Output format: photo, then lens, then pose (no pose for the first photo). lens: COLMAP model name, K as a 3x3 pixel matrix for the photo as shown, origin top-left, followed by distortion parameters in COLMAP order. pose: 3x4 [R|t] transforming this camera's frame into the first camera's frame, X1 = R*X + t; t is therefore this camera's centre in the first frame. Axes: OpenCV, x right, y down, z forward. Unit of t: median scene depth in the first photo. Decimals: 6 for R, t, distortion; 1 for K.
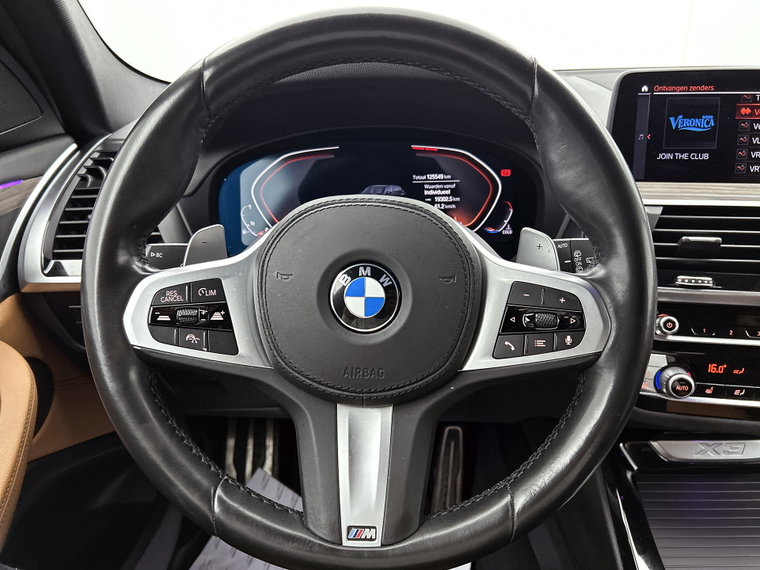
lens RADIAL K [[569.4, 0, 379.7], [0, 569.4, 293.3], [0, 0, 1]] dist [0.081235, -0.110428]
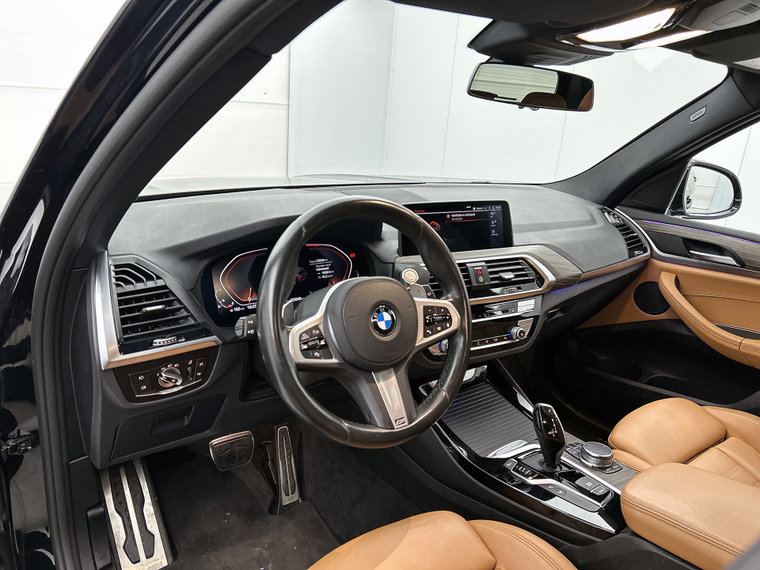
lens RADIAL K [[569.4, 0, 379.7], [0, 569.4, 293.3], [0, 0, 1]] dist [0.081235, -0.110428]
pose [[0.785639, -0.128048, 0.605289, -1.358634], [0.176557, 0.984067, -0.020985, -0.055375], [-0.592958, 0.123354, 0.795729, -0.810308]]
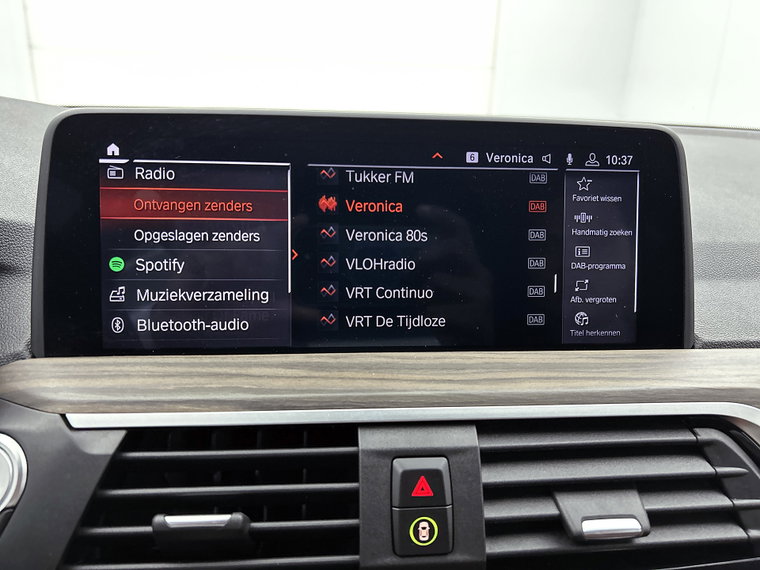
lens RADIAL K [[569.4, 0, 379.7], [0, 569.4, 293.3], [0, 0, 1]] dist [0.081235, -0.110428]
pose [[0.967993, -0.033185, 0.248774, 0.802691], [0.053019, 0.995888, -0.073456, -0.295019], [-0.245313, 0.084294, 0.965772, 0.775501]]
